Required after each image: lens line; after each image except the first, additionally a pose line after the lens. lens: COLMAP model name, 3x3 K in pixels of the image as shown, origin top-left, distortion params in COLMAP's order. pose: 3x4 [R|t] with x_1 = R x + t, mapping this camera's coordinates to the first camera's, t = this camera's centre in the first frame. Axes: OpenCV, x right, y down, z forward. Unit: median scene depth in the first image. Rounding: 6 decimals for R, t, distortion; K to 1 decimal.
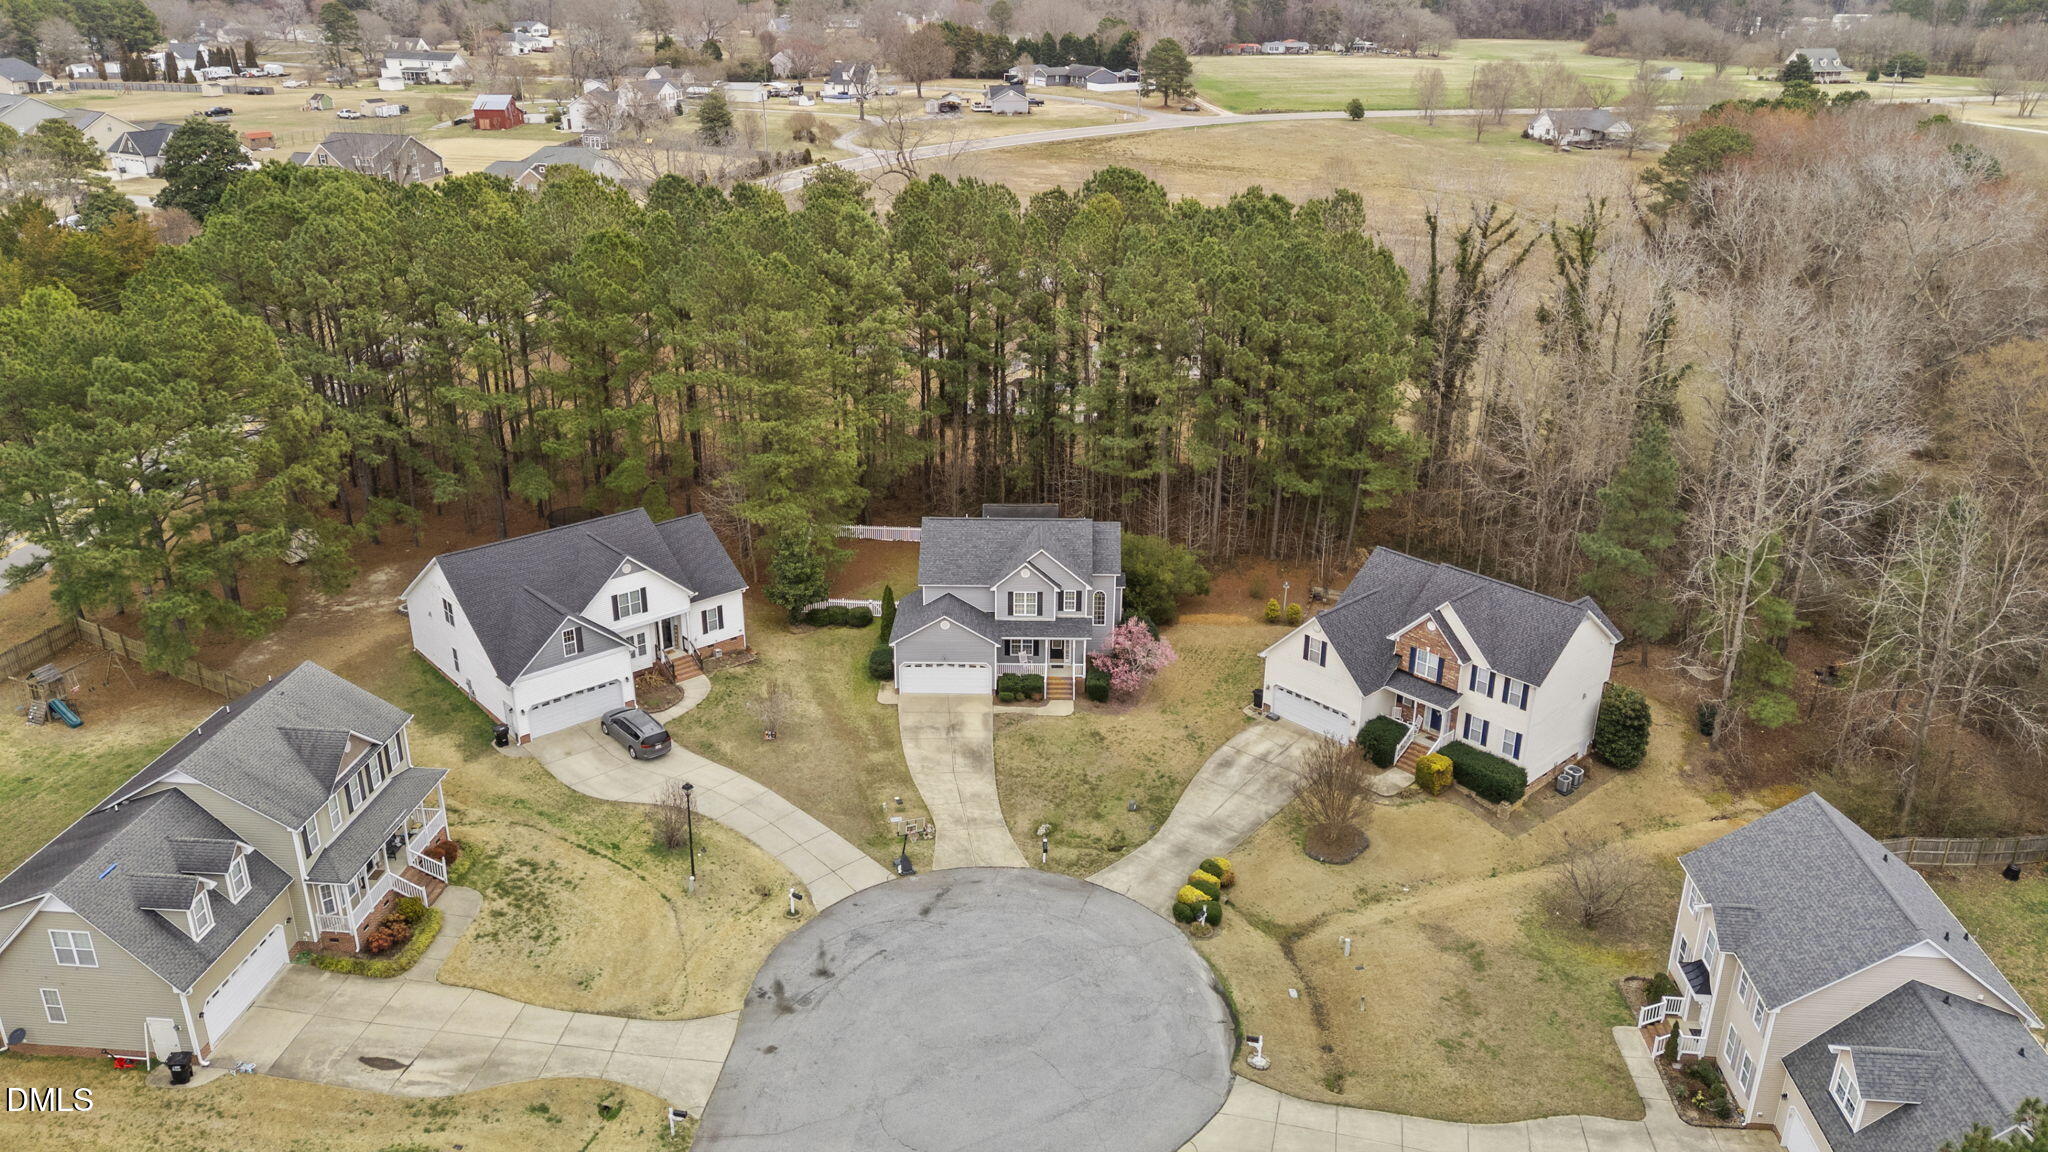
lens RADIAL K [[1489.1, 0, 1024.0], [0, 1489.1, 576.0], [0, 0, 1]] dist [0.132128, -0.186696]
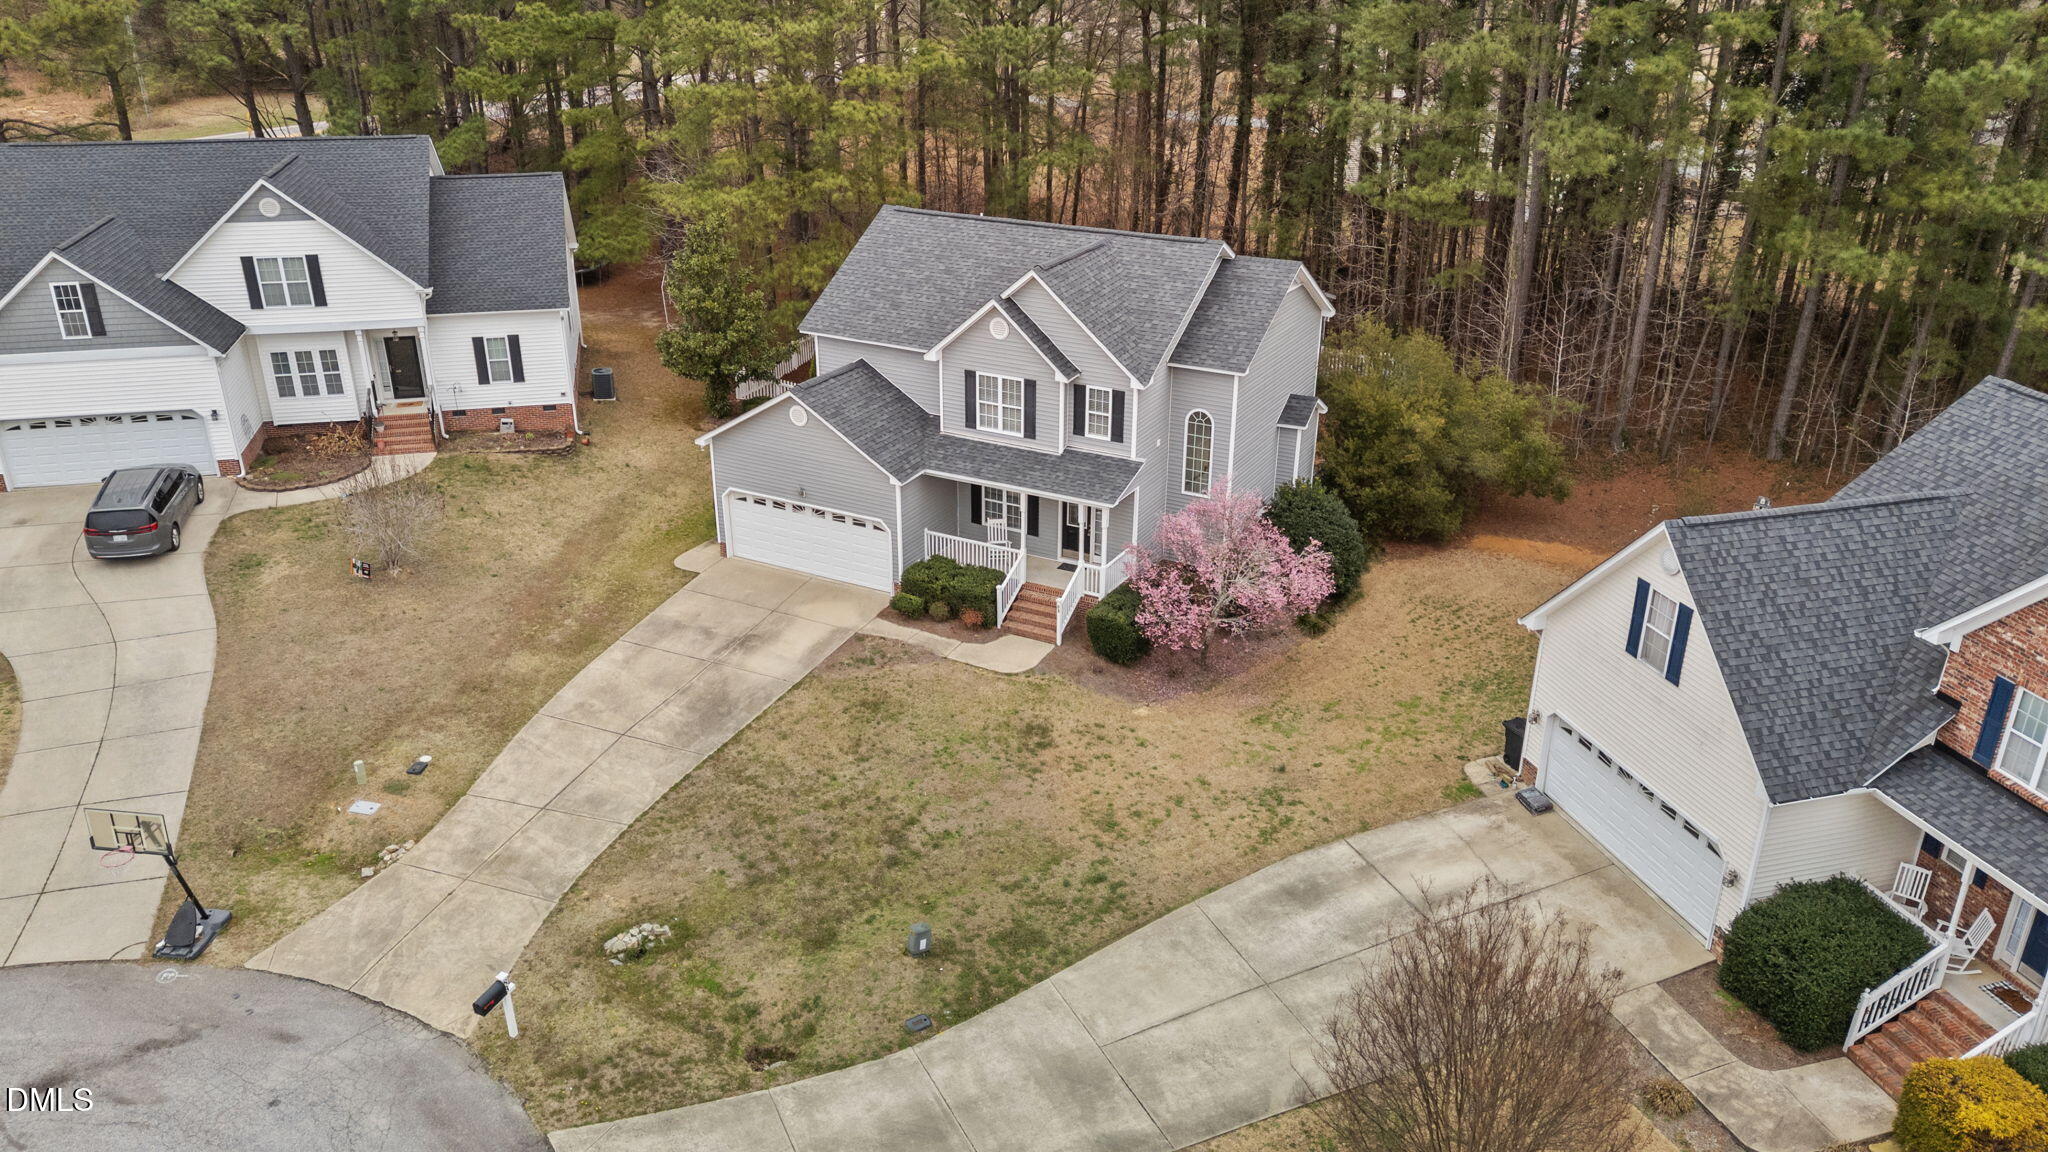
lens RADIAL K [[1489.1, 0, 1024.0], [0, 1489.1, 576.0], [0, 0, 1]] dist [0.132128, -0.186696]
pose [[0.886458, 0.184066, -0.424632, 0.224218], [-0.176364, 0.982629, 0.057766, 0.046345], [0.427888, 0.023683, 0.903521, 0.688237]]
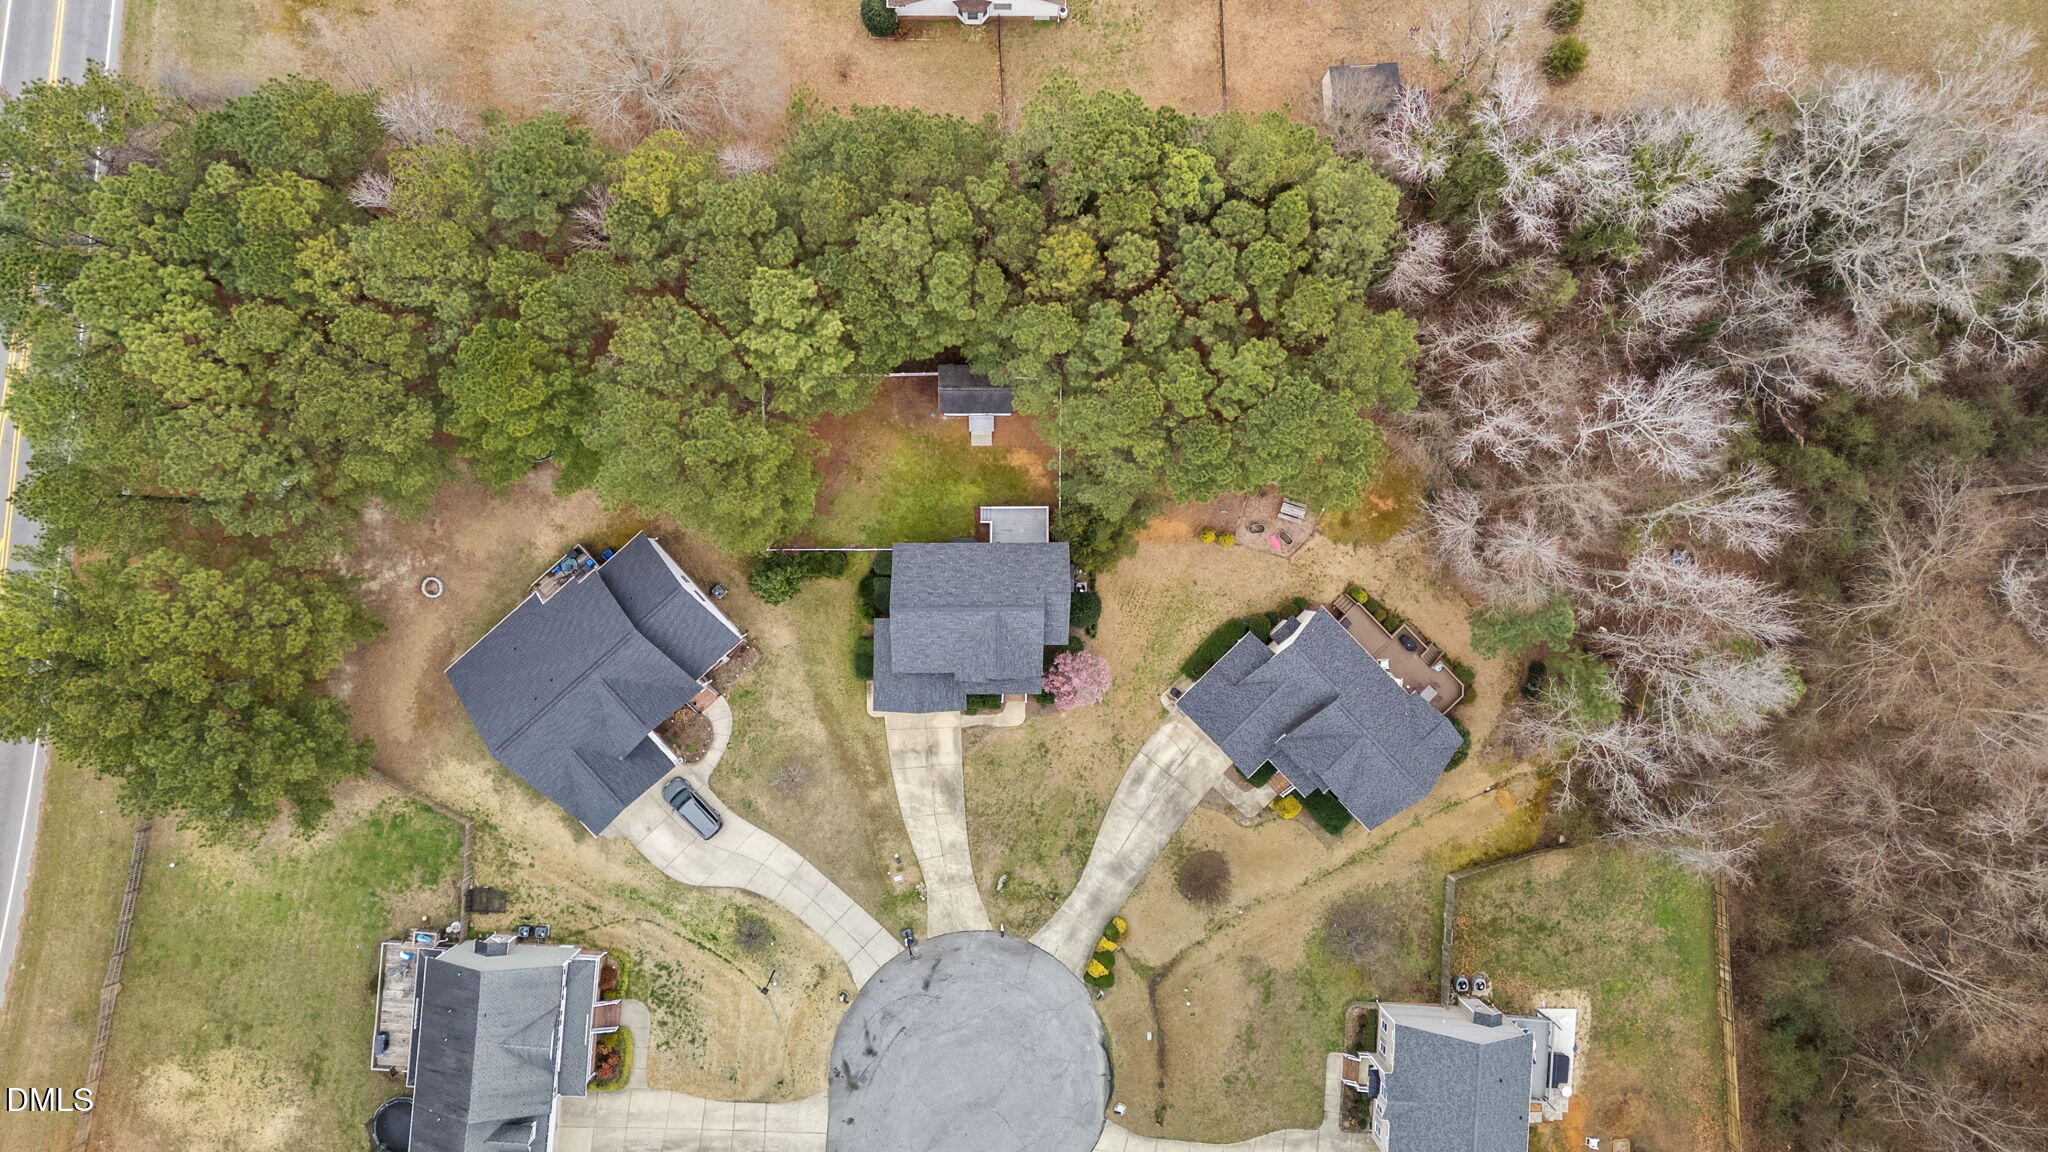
lens RADIAL K [[1489.1, 0, 1024.0], [0, 1489.1, 576.0], [0, 0, 1]] dist [0.132128, -0.186696]
pose [[0.999796, -0.014836, 0.013731, 0.018957], [-0.007081, 0.379185, 0.925294, -1.235576], [-0.018934, -0.925202, 0.379003, 0.701803]]
